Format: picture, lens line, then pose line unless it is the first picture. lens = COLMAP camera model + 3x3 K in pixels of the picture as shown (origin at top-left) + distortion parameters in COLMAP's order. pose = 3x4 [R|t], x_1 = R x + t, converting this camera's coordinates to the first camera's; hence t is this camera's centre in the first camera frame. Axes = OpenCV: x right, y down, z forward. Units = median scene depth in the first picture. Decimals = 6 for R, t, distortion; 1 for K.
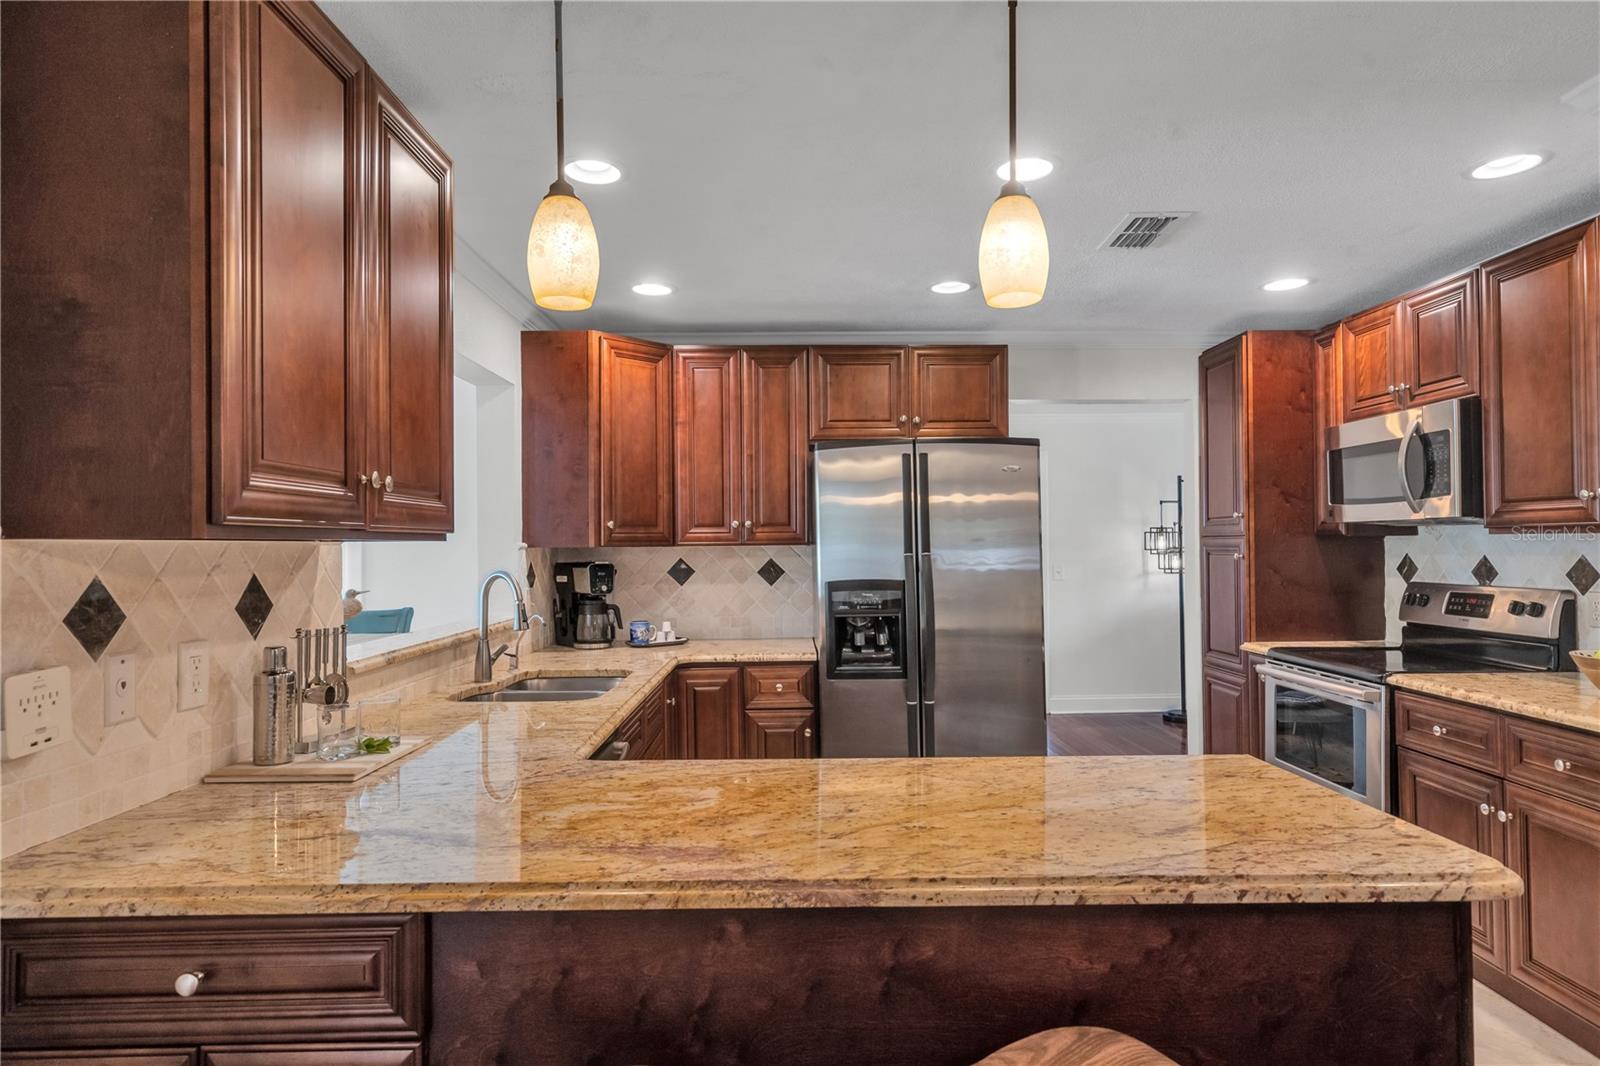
lens RADIAL K [[923.6, 0, 801.2], [0, 923.6, 538.1], [0, 0, 1]] dist [0.009512, -0.001599]
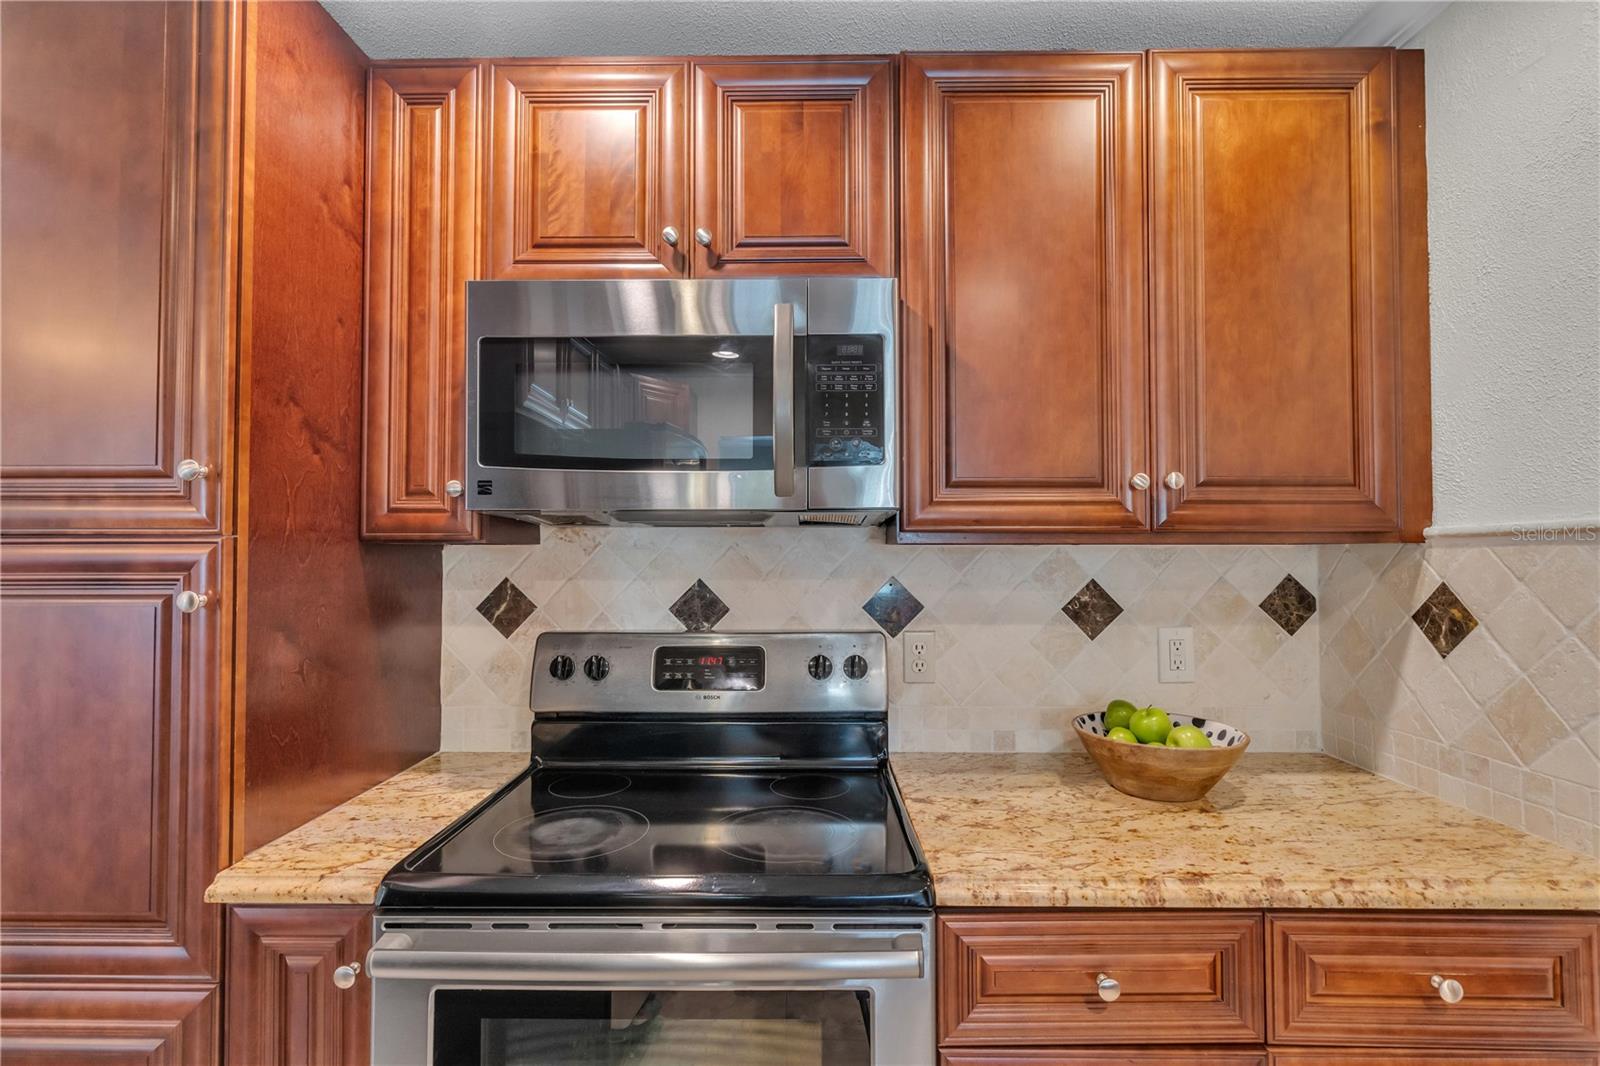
lens RADIAL K [[738.4, 0, 800.7], [0, 738.4, 540.2], [0, 0, 1]] dist [-0.001279, 0.000605]
pose [[0.019300, 0.027153, 0.999445, 0.382570], [-0.005367, 0.999620, -0.027054, 0.008121], [-0.999799, -0.004842, 0.019439, 1.338901]]
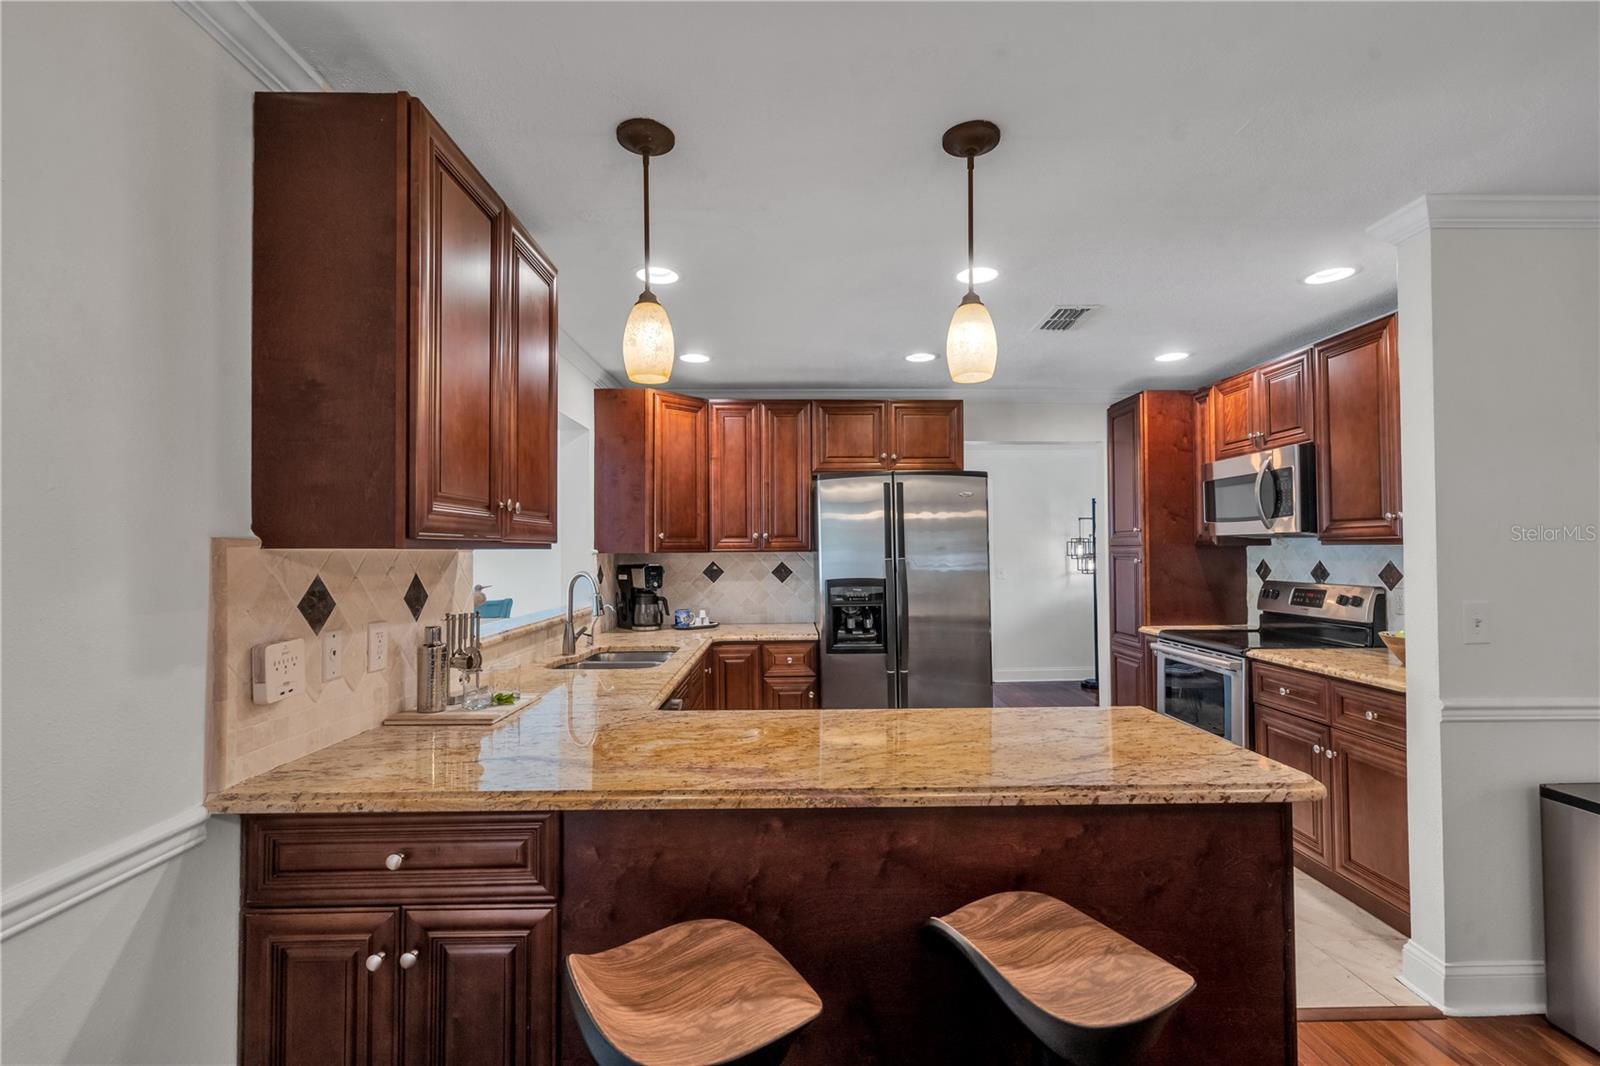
lens RADIAL K [[730.5, 0, 802.4], [0, 730.5, 538.0], [0, 0, 1]] dist [-0.001218, 0.000981]
pose [[0.999969, 0.002347, 0.007453, -0.022364], [-0.002275, 0.999950, -0.009742, -0.003251], [-0.007476, 0.009725, 0.999925, -0.065081]]
